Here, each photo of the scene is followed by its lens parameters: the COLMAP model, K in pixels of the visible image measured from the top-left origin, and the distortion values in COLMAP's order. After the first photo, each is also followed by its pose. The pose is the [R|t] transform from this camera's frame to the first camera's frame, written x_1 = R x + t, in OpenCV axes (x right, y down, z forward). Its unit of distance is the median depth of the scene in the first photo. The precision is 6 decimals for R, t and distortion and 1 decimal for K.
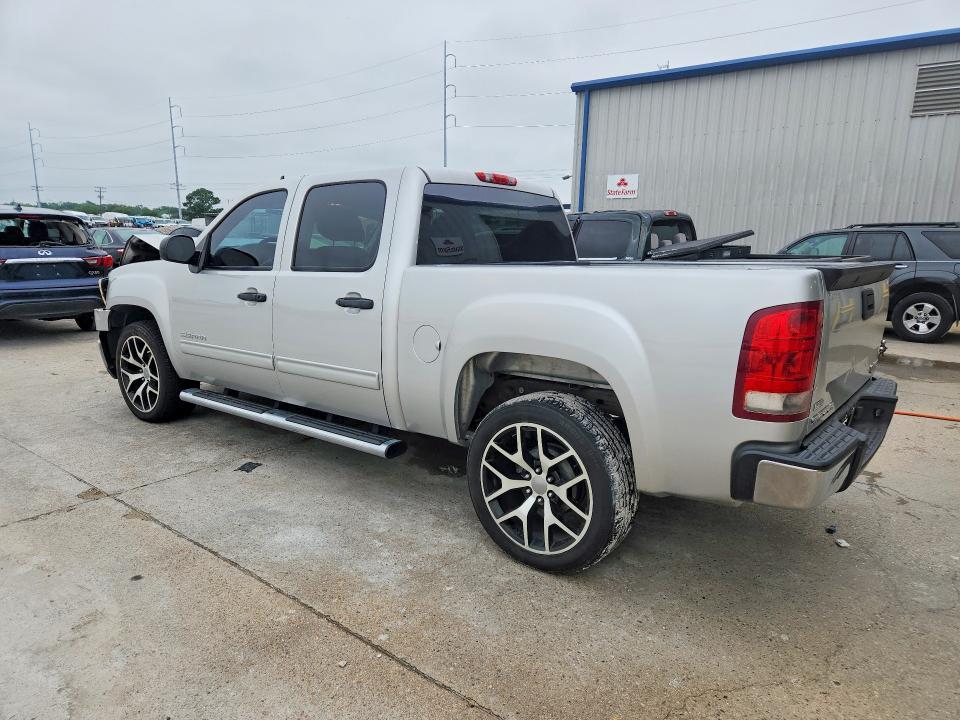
lens RADIAL K [[654.3, 0, 480.0], [0, 654.3, 360.0], [0, 0, 1]] dist [0.033686, -0.035095]
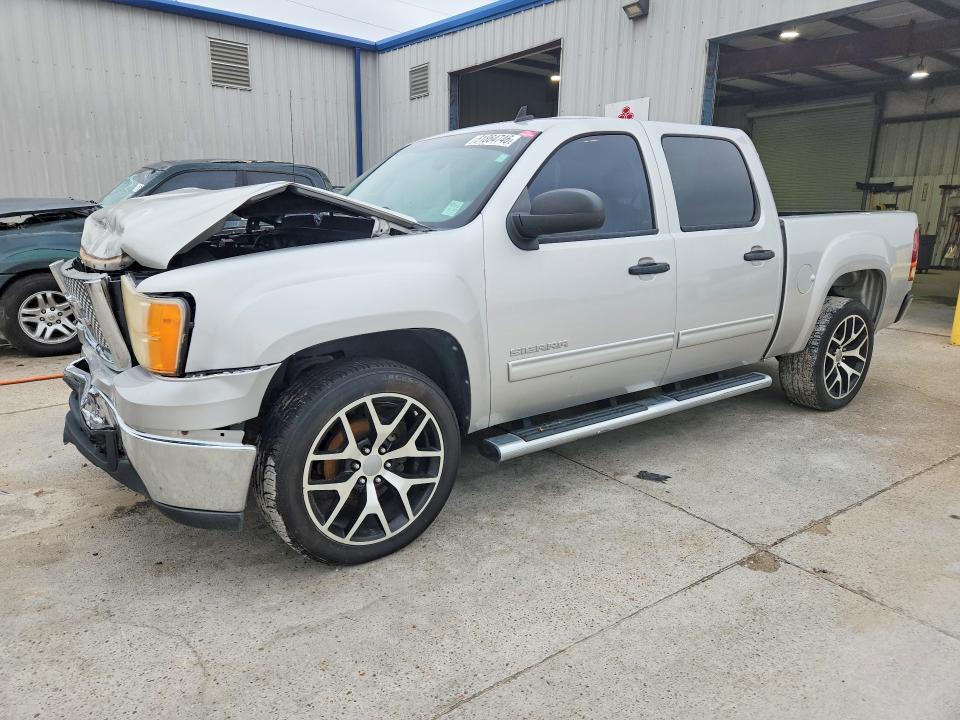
lens RADIAL K [[655.0, 0, 488.4], [0, 655.0, 353.2], [0, 0, 1]] dist [0.044000, -0.031707]
pose [[0.278535, -0.219412, 0.935028, -1.190059], [0.170719, 0.969362, 0.176613, -0.173574], [-0.945131, 0.110434, 0.307459, 0.963040]]
